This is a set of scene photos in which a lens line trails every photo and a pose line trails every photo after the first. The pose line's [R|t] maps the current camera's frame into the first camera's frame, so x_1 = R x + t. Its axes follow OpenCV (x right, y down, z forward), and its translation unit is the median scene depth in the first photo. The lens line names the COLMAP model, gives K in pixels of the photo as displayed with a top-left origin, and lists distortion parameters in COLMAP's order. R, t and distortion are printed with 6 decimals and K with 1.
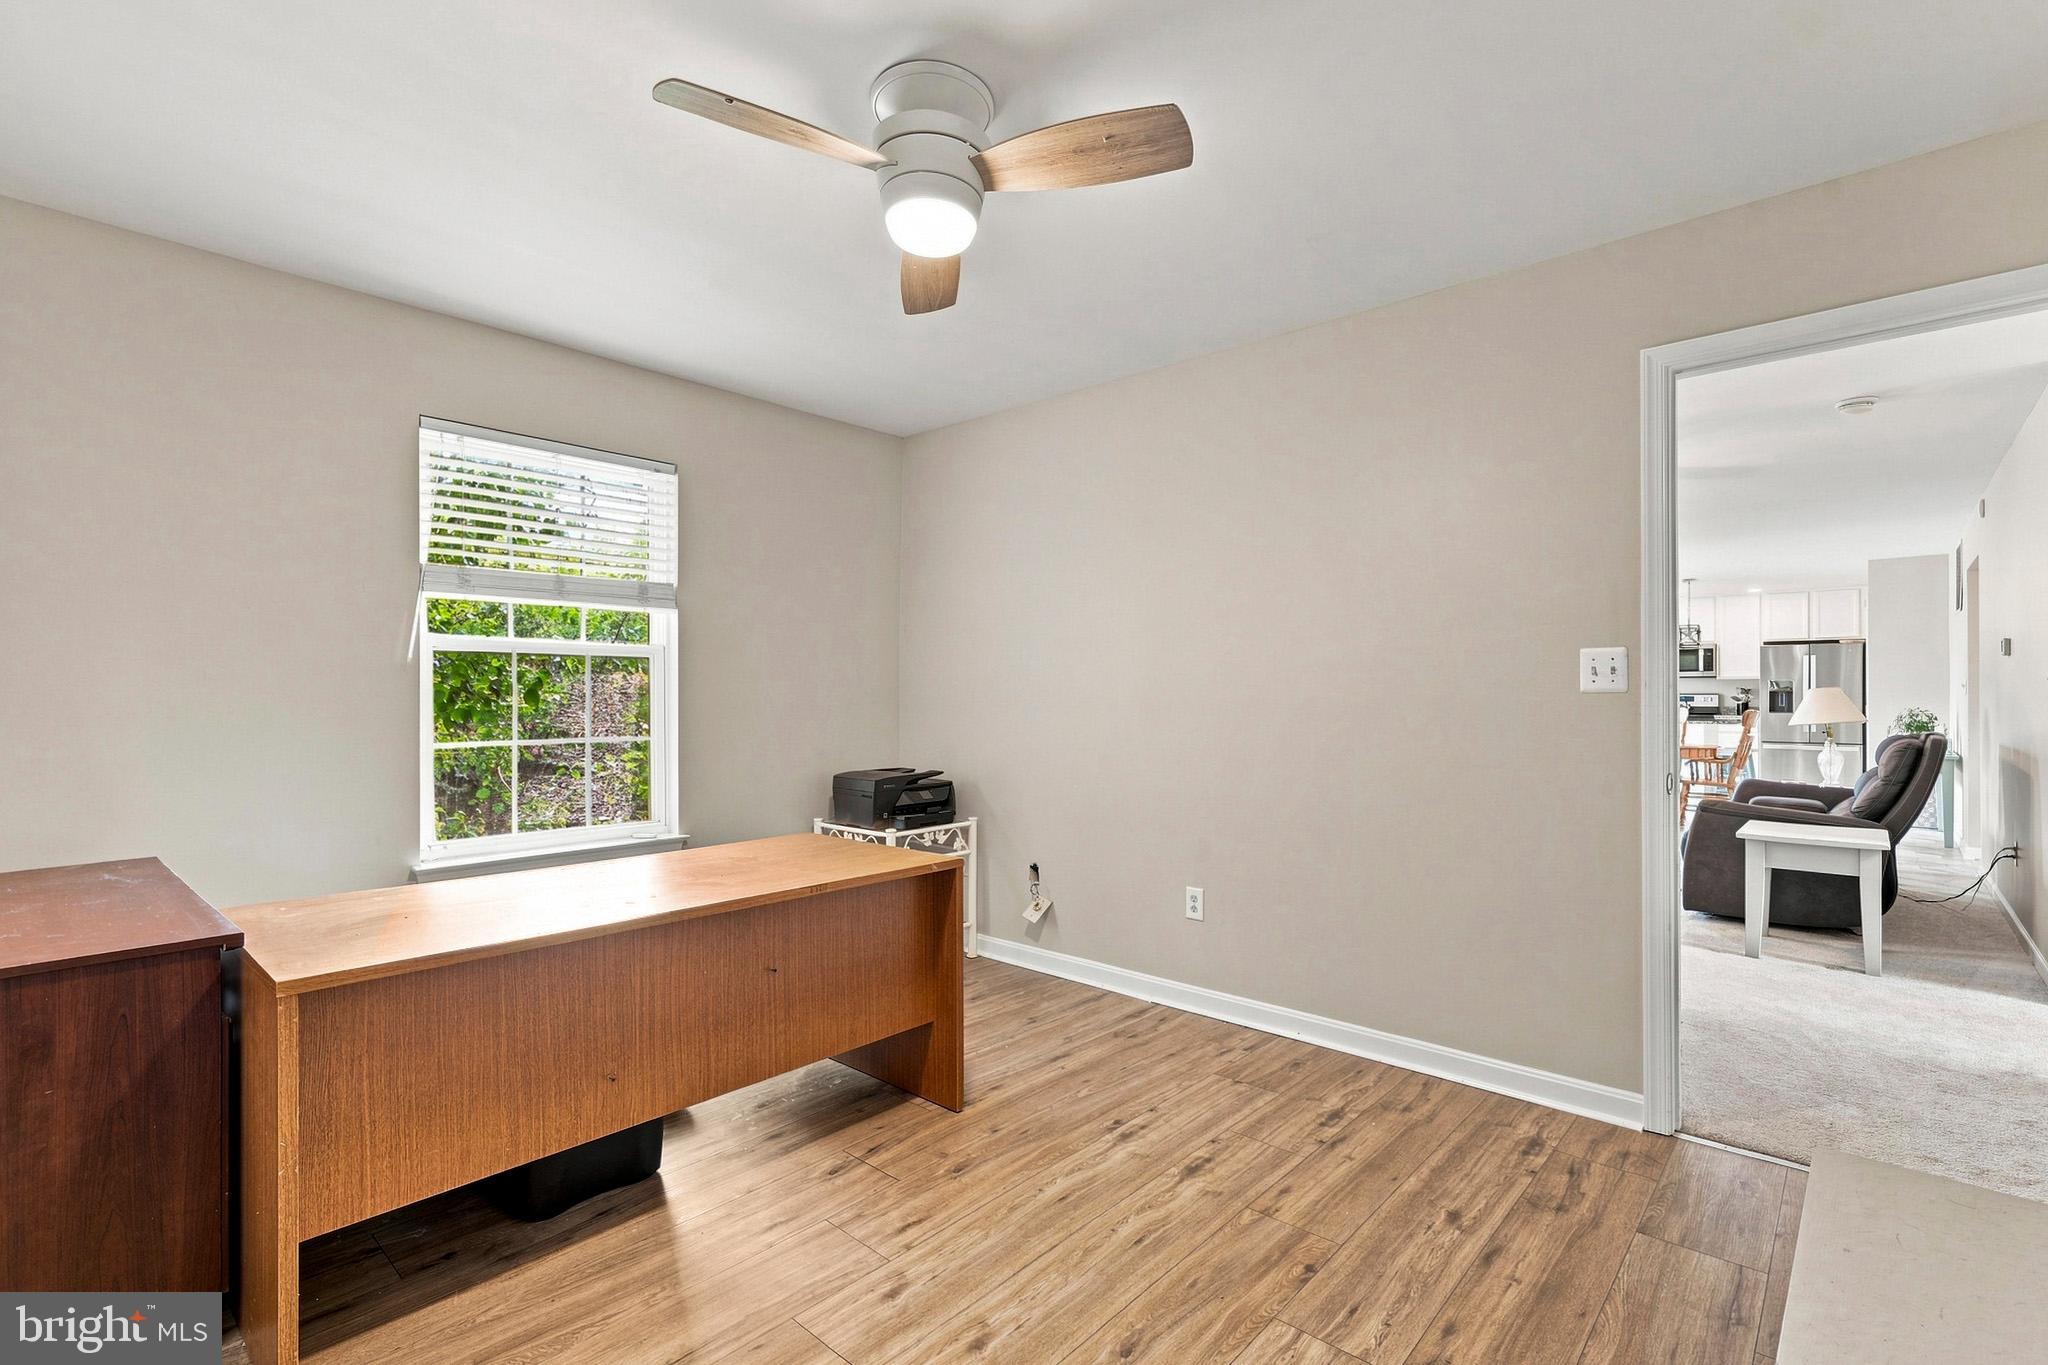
lens RADIAL K [[910.9, 0, 1044.4], [0, 910.9, 688.7], [0, 0, 1]] dist [-0.003612, 0.003630]
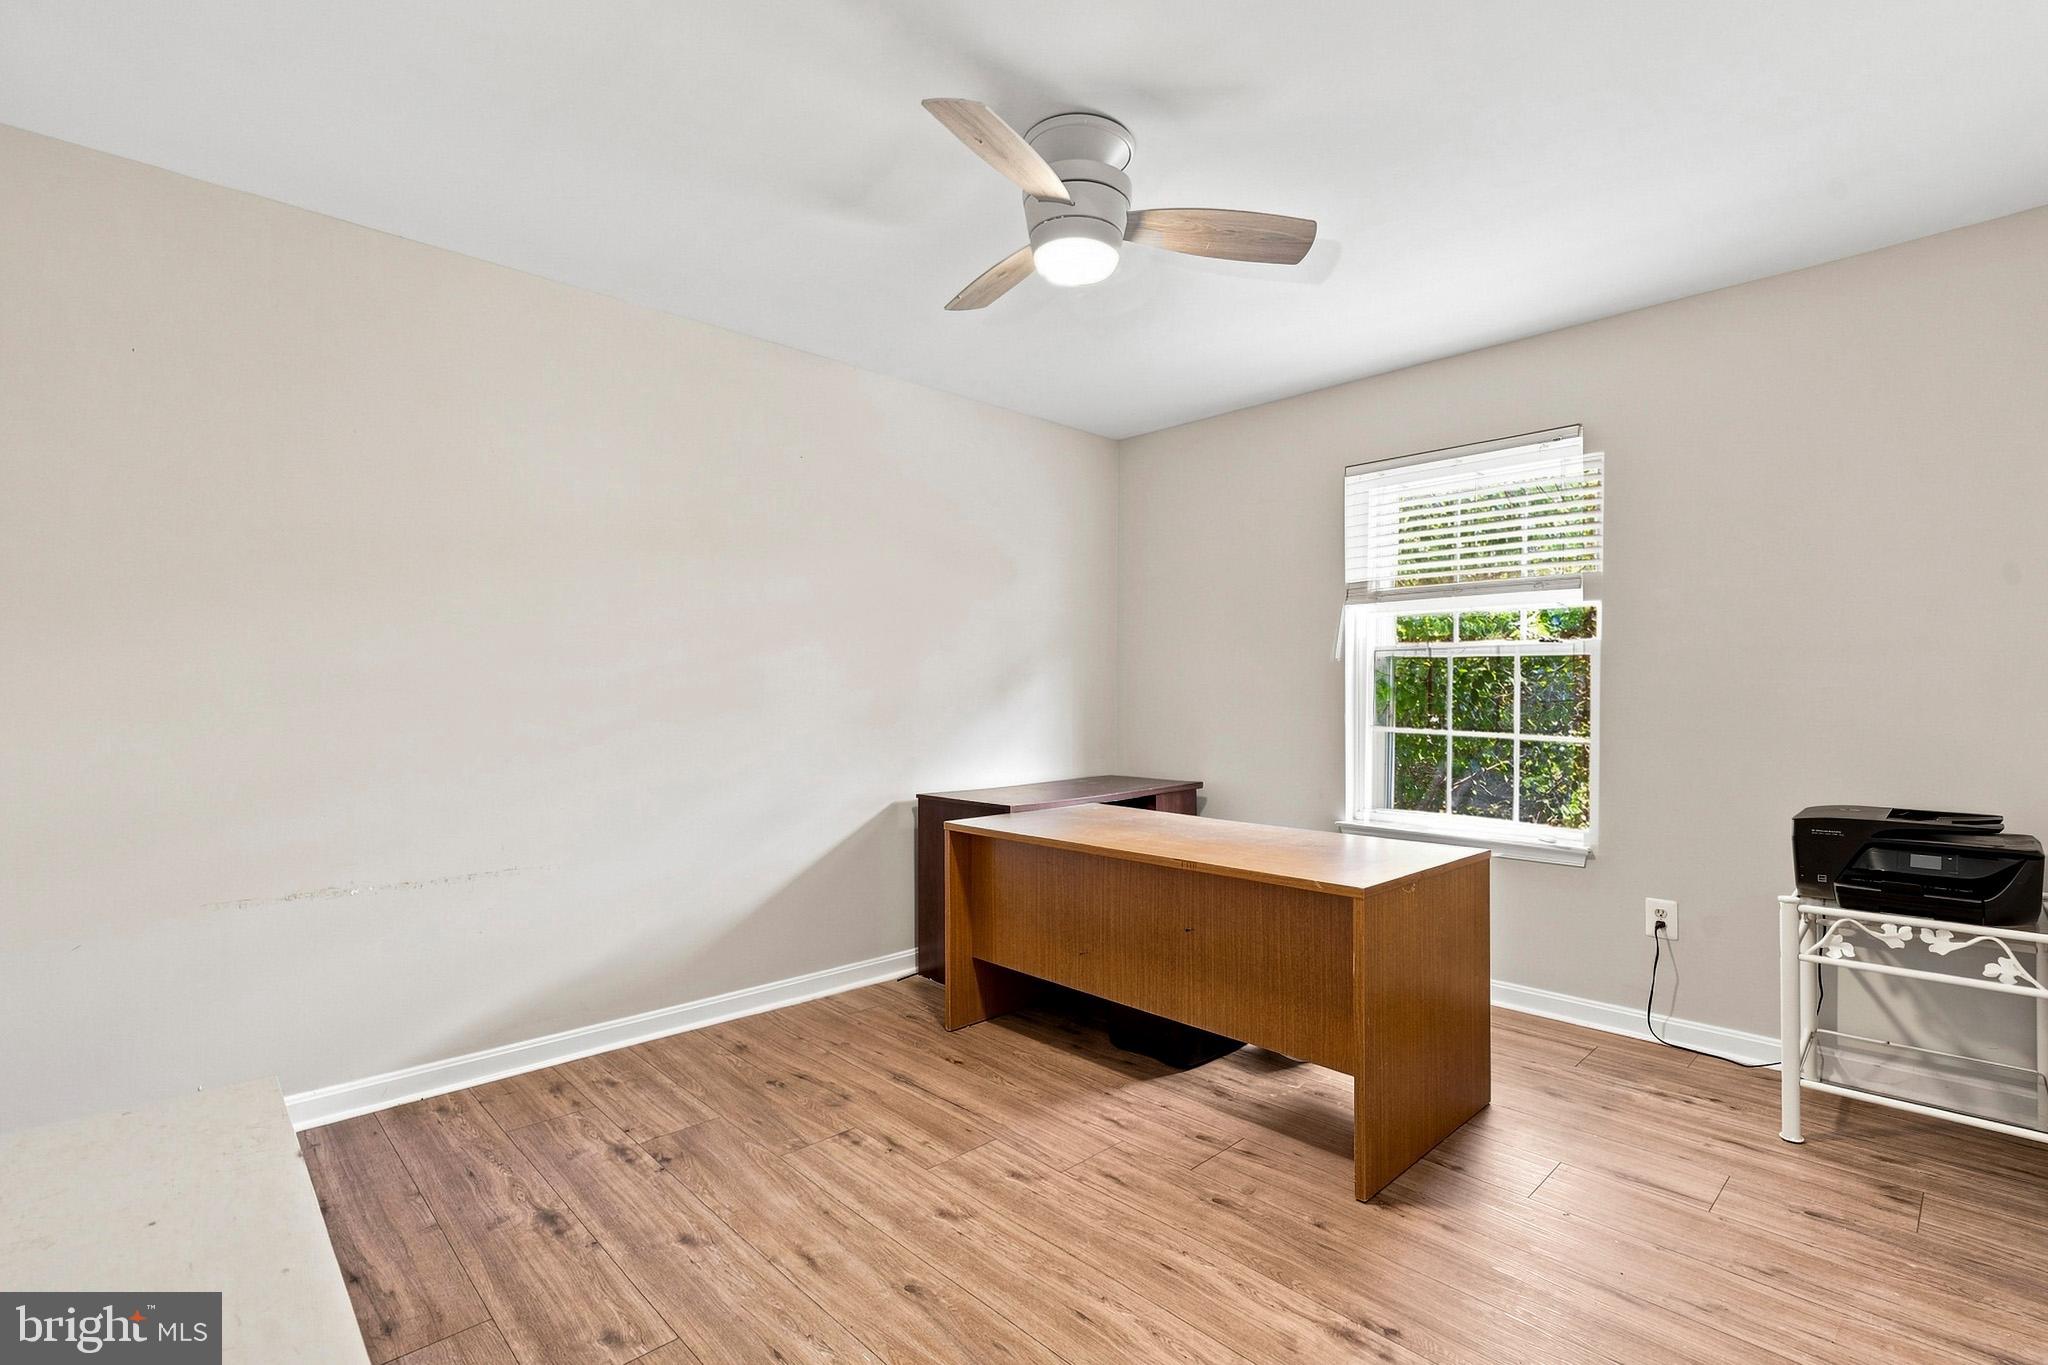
lens RADIAL K [[910.9, 0, 1033.7], [0, 910.9, 696.5], [0, 0, 1]] dist [-0.003612, 0.003630]
pose [[-0.060939, 0.001273, -0.998141, 0.811151], [0.010574, 0.999944, 0.000630, 0.014788], [0.998086, -0.010516, -0.060949, 0.848457]]
